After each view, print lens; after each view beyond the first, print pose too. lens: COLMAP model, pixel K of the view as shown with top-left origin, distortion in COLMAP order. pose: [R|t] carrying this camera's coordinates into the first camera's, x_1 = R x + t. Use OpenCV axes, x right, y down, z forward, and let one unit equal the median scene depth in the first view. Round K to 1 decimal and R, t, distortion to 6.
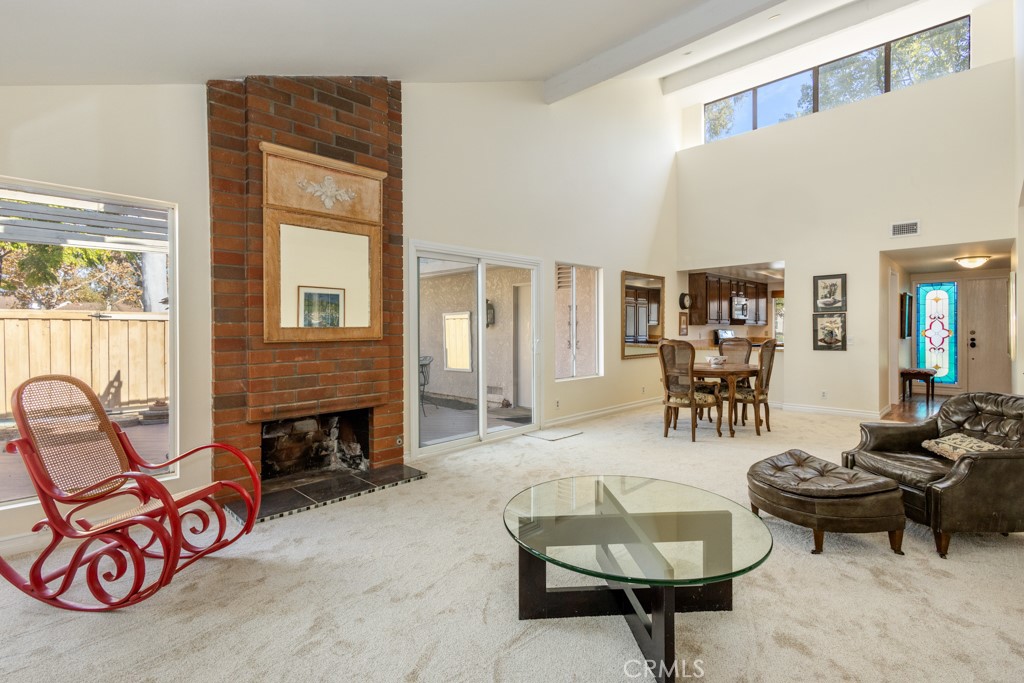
lens RADIAL K [[474.7, 0, 511.1], [0, 474.7, 331.3], [0, 0, 1]] dist [0.012663, -0.003436]
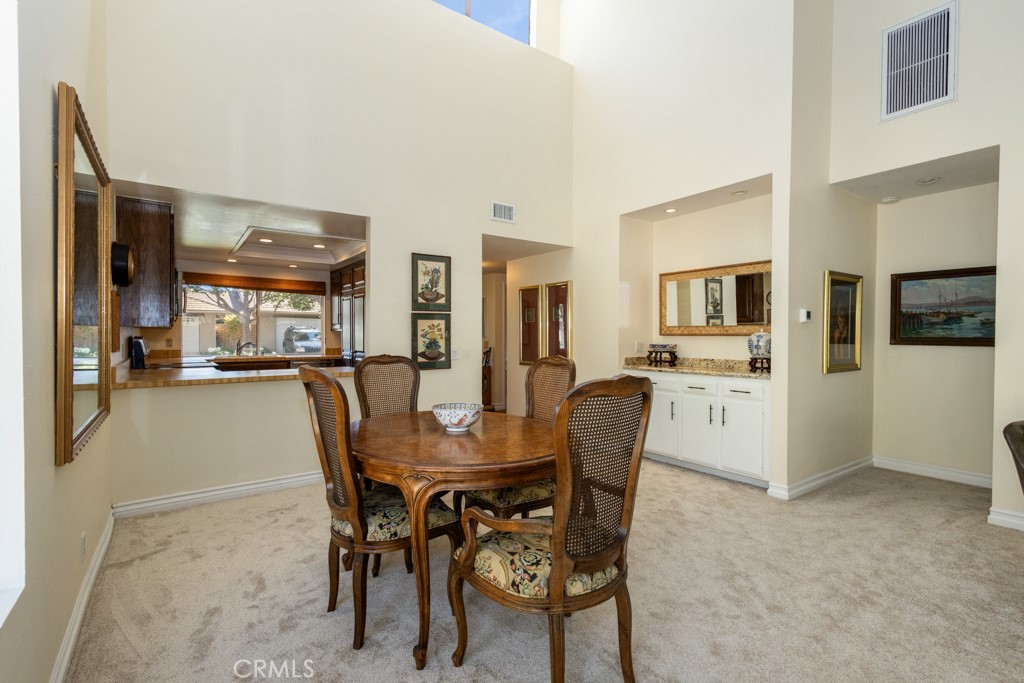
lens RADIAL K [[474.7, 0, 510.9], [0, 474.7, 340.8], [0, 0, 1]] dist [0.012663, -0.003436]
pose [[0.167389, -0.008249, 0.985856, 0.039011], [0.001400, 0.999966, 0.008129, -0.004802], [-0.985890, 0.000020, 0.167395, 0.778886]]
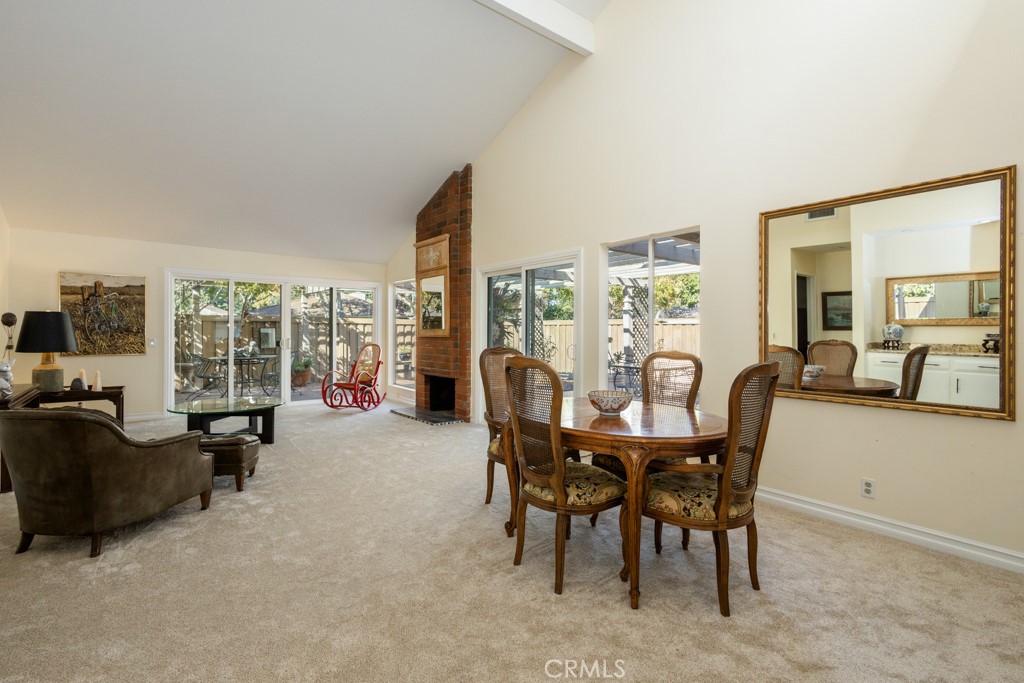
lens RADIAL K [[474.7, 0, 511.5], [0, 474.7, 331.1], [0, 0, 1]] dist [0.012663, -0.003436]
pose [[-0.111922, 0.002240, -0.993715, 0.786840], [-0.010053, 0.999944, 0.003387, -0.006261], [0.993666, 0.010369, -0.111893, 0.838445]]
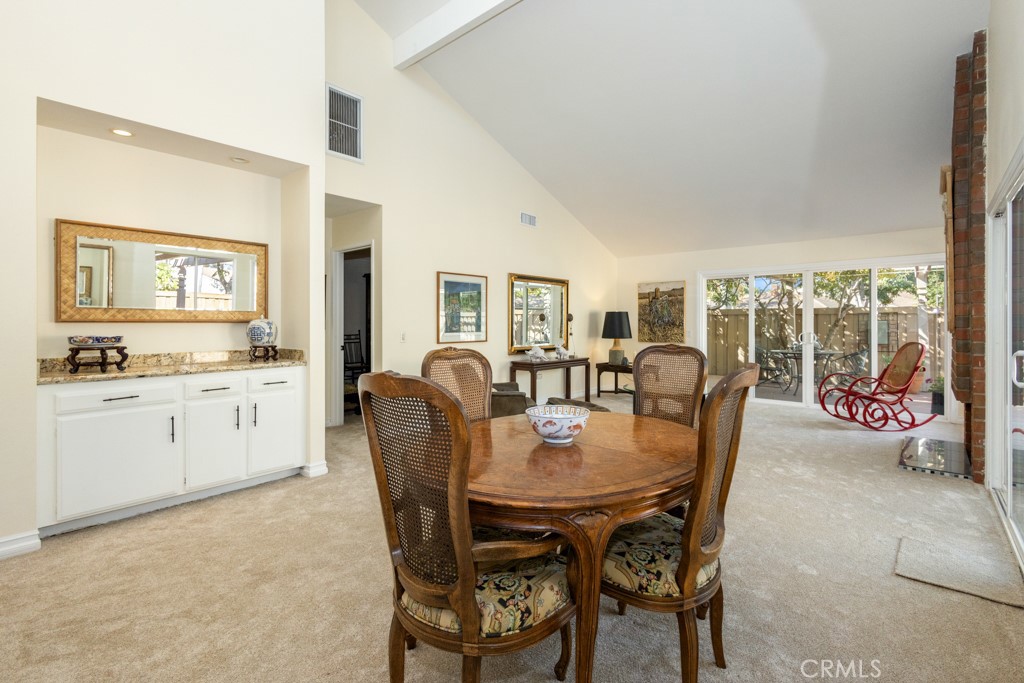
lens RADIAL K [[474.7, 0, 517.4], [0, 474.7, 321.4], [0, 0, 1]] dist [0.012663, -0.003436]
pose [[-0.996753, 0.003226, -0.080454, 0.422887], [0.002978, 0.999990, 0.003200, -0.008126], [0.080464, 0.002950, -0.996753, 1.153342]]
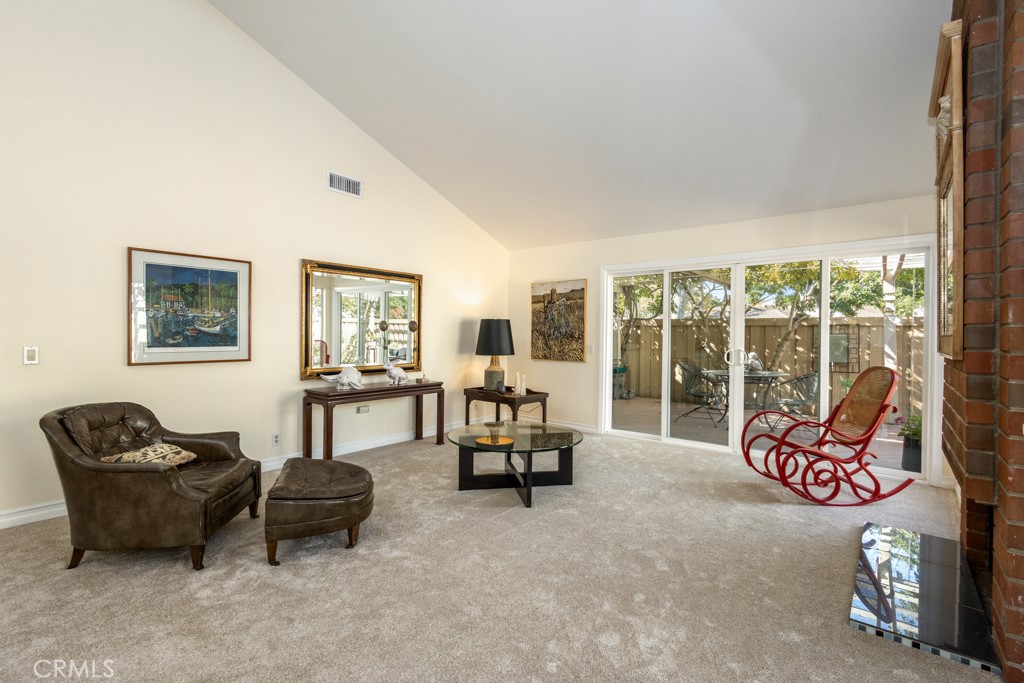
lens RADIAL K [[474.7, 0, 512.7], [0, 474.7, 336.3], [0, 0, 1]] dist [0.012663, -0.003436]
pose [[-0.992743, -0.003844, -0.120198, 0.150947], [-0.005183, 0.999928, 0.010832, -0.006016], [0.120147, 0.011376, -0.992691, 0.871580]]
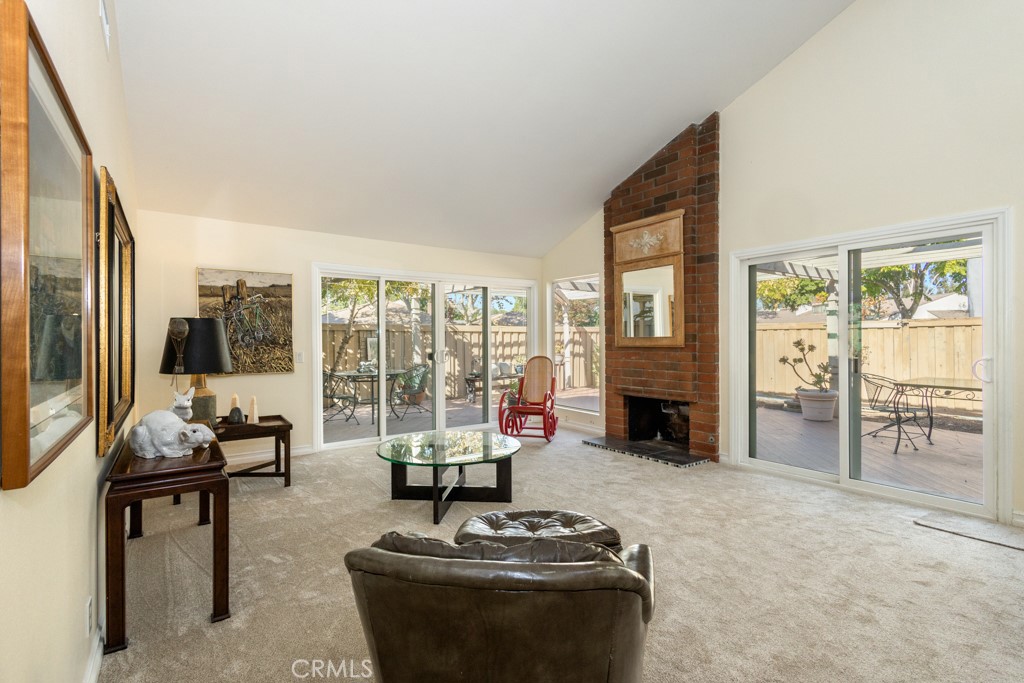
lens RADIAL K [[474.7, 0, 510.8], [0, 474.7, 339.7], [0, 0, 1]] dist [0.012663, -0.003436]
pose [[-0.168648, 0.005700, -0.985660, 0.598297], [-0.000072, 0.999983, 0.005795, -0.004893], [0.985676, 0.001048, -0.168645, 0.463592]]
